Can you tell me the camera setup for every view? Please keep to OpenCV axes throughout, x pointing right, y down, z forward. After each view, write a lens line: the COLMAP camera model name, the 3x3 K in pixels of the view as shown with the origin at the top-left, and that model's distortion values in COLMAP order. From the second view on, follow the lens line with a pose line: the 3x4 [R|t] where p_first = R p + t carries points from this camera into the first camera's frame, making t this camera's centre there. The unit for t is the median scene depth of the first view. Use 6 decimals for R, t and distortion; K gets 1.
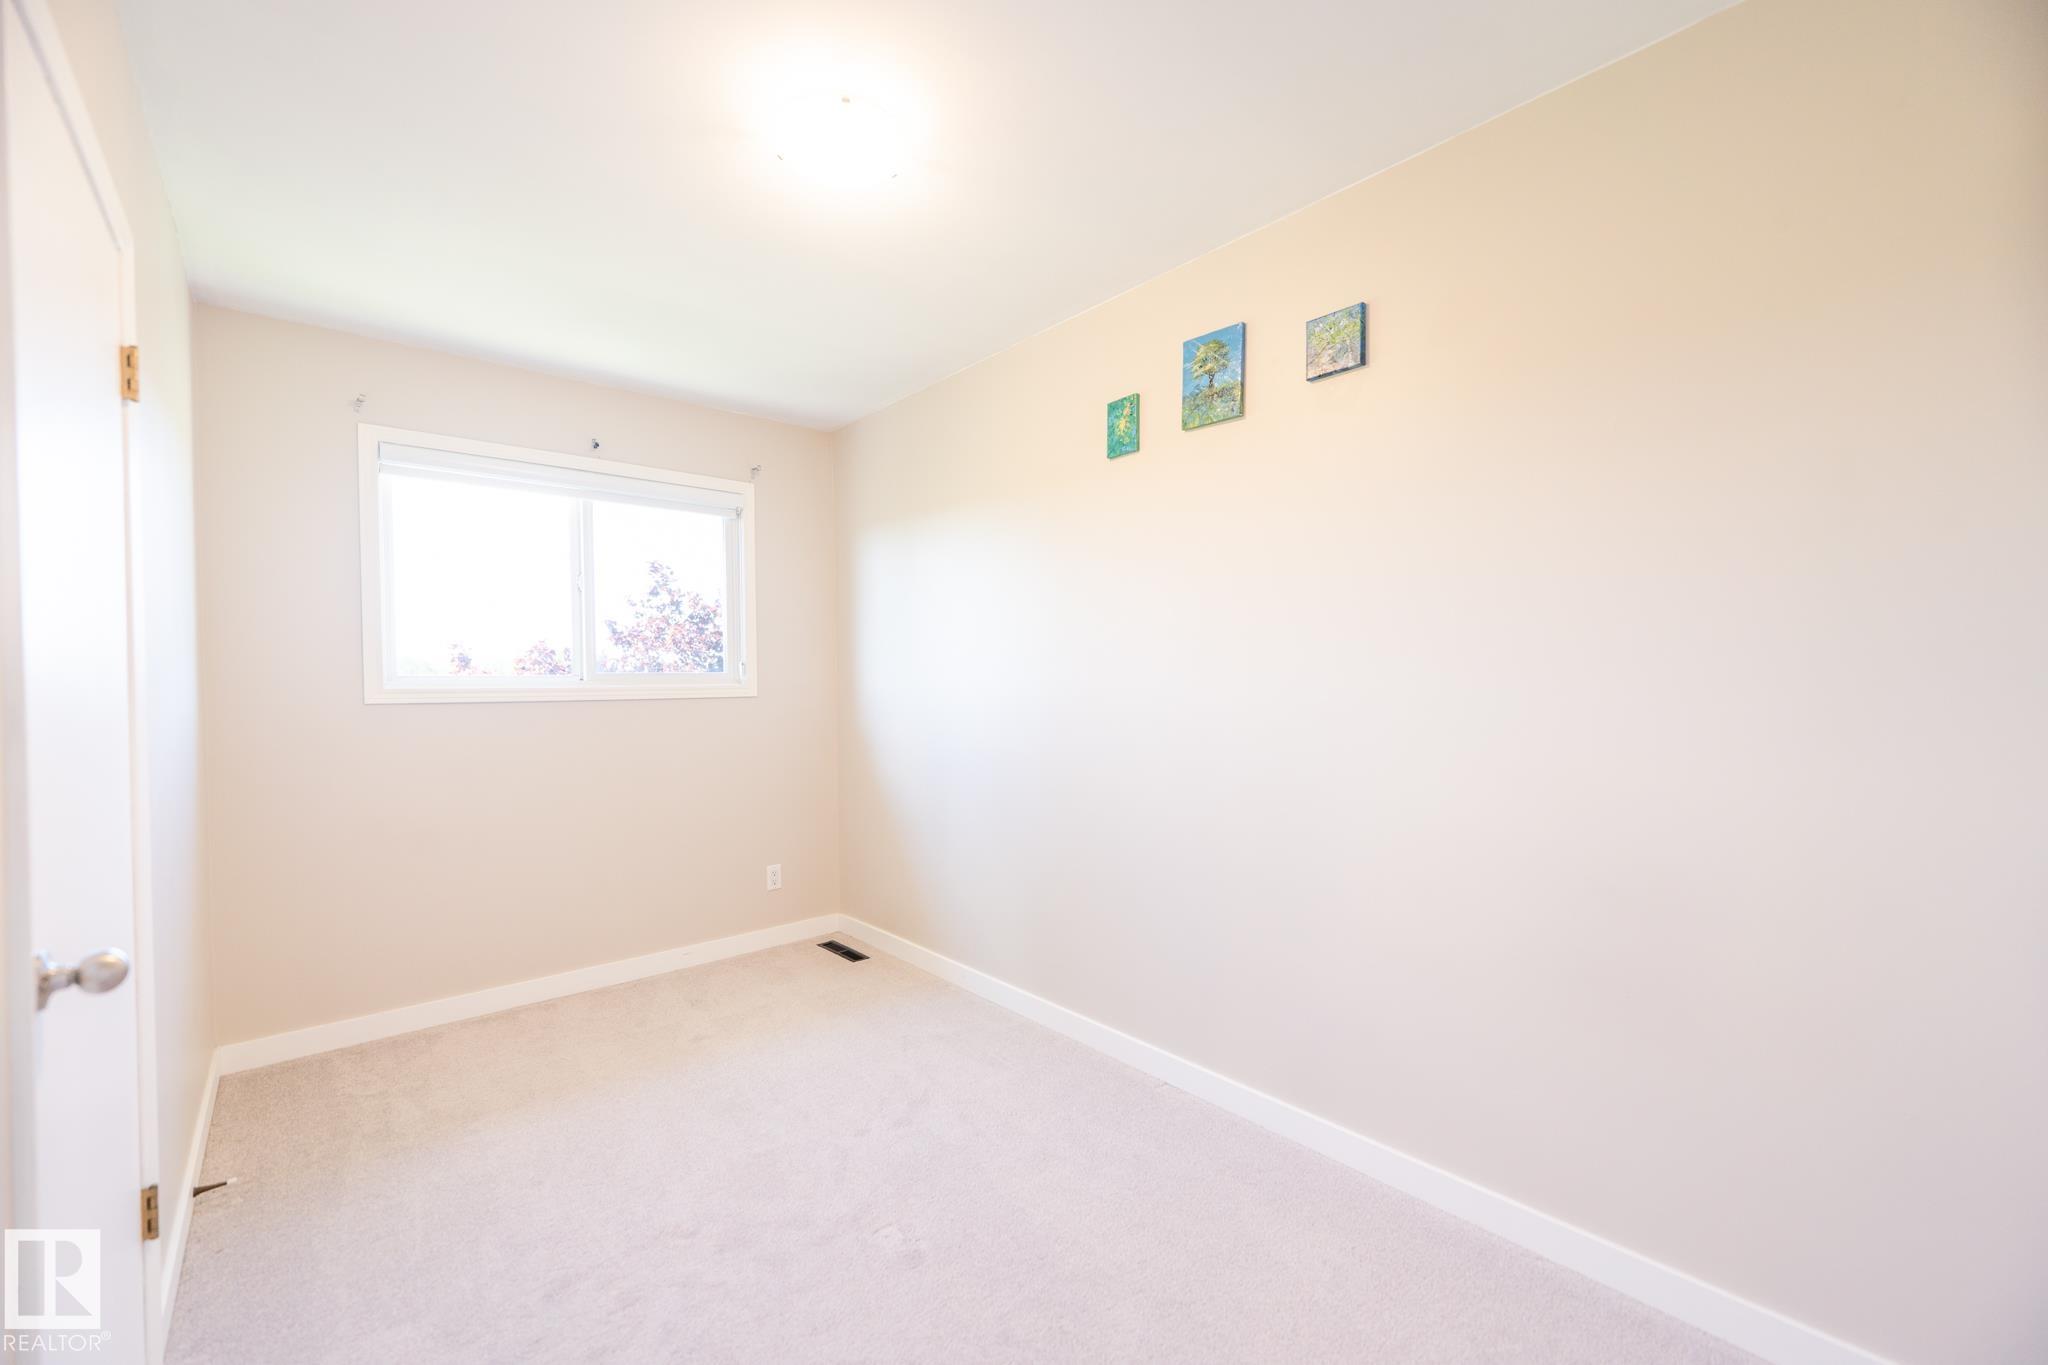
lens RADIAL K [[828.7, 0, 1015.5], [0, 828.7, 687.8], [0, 0, 1]] dist [-0.000829, -0.000063]
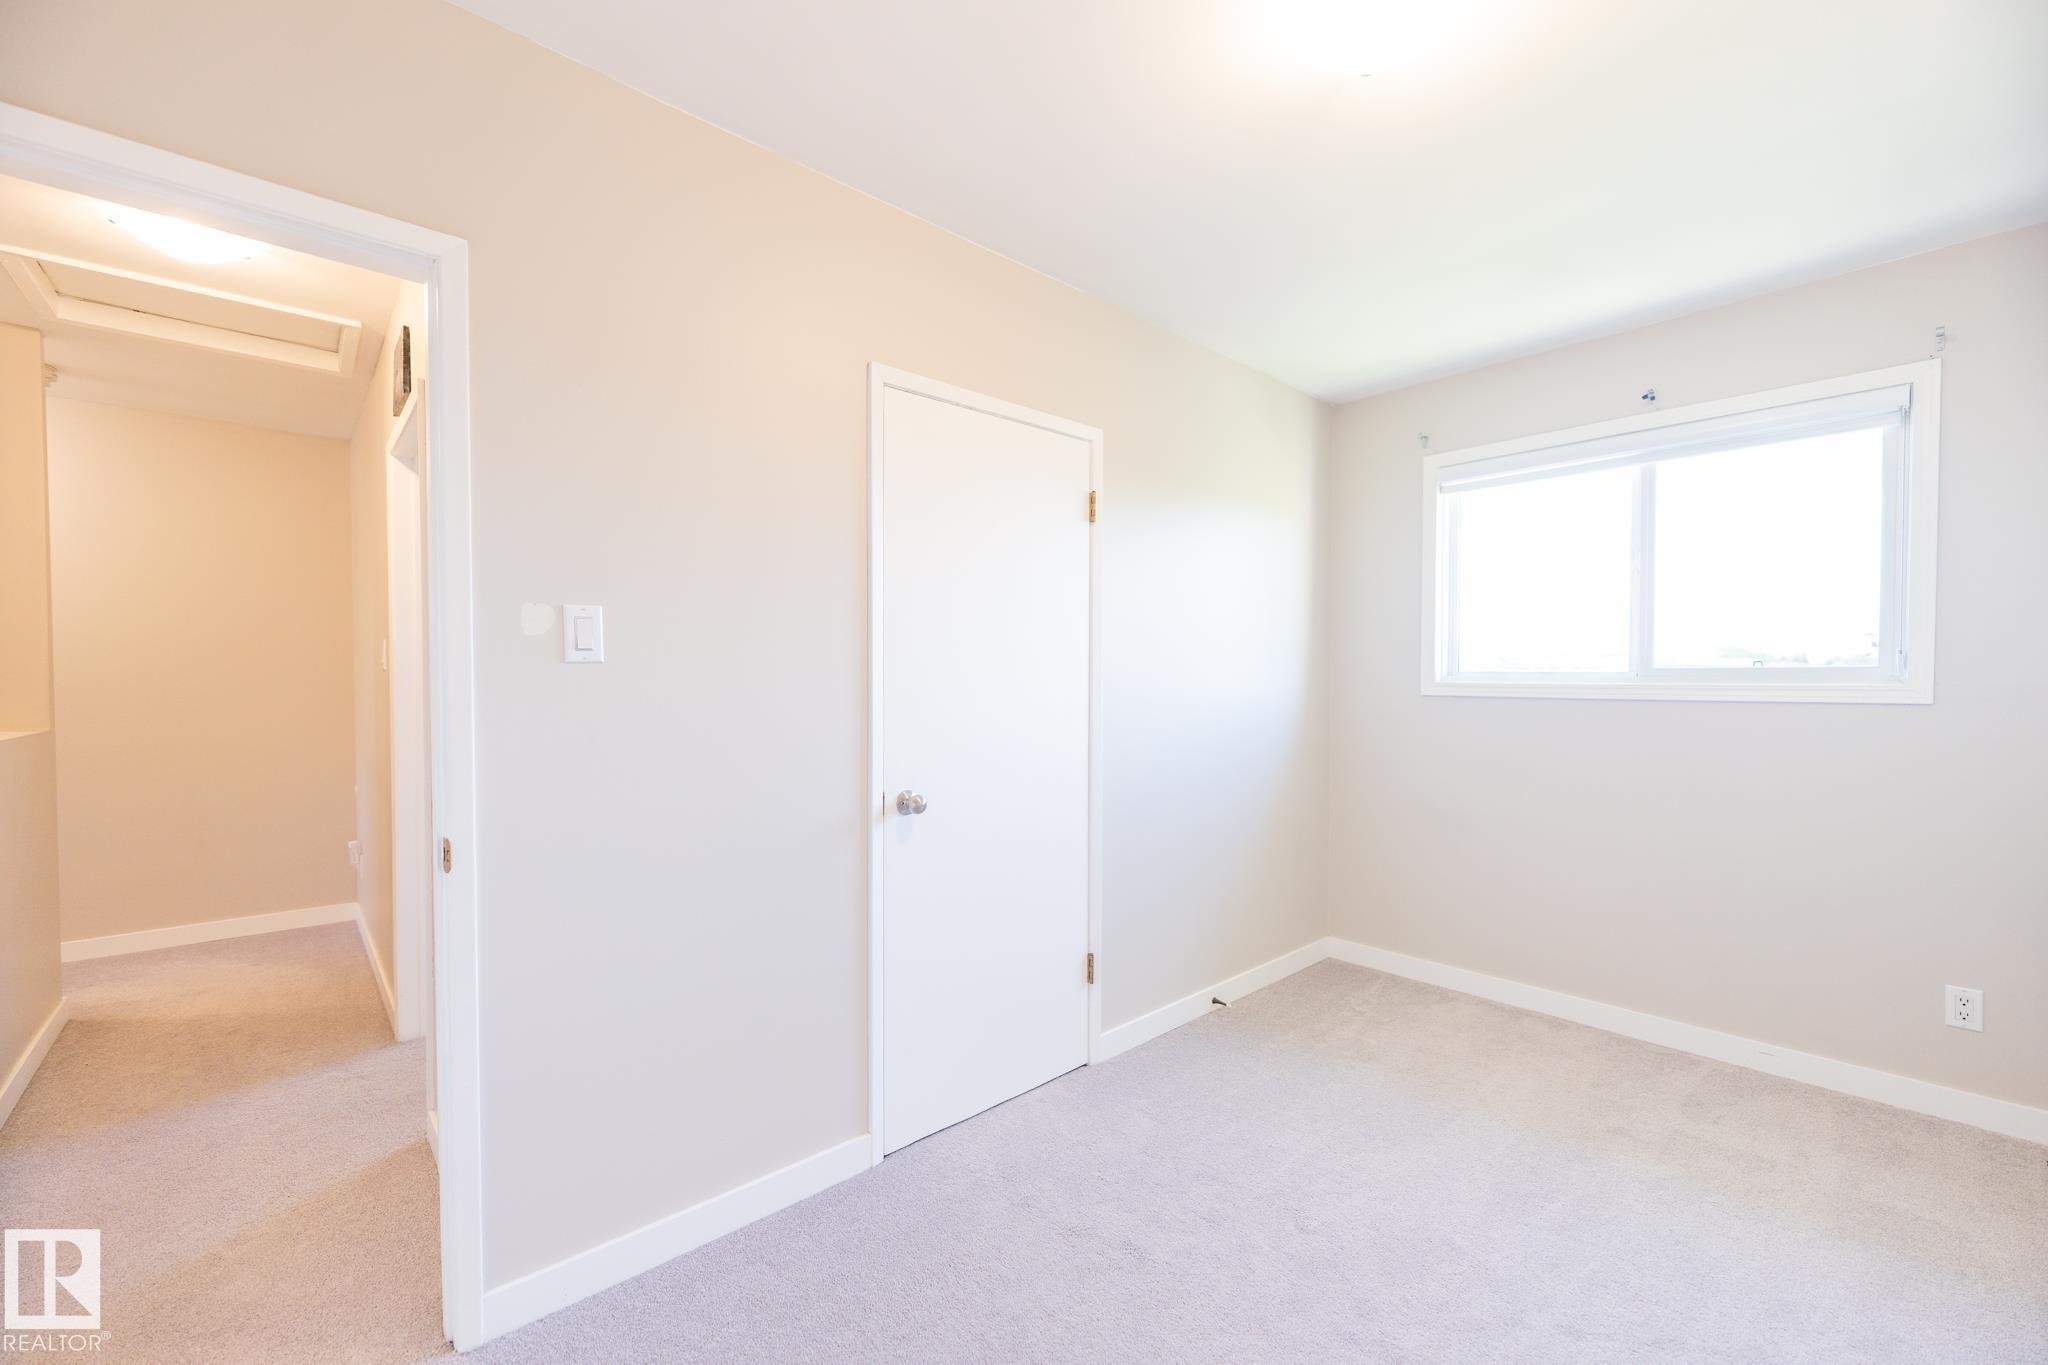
lens RADIAL K [[828.7, 0, 1022.1], [0, 828.7, 687.6], [0, 0, 1]] dist [-0.000829, -0.000063]
pose [[0.015303, 0.019973, -0.999683, 0.338353], [-0.010969, 0.999744, 0.019807, -0.007068], [0.999823, 0.010662, 0.015518, 0.362970]]
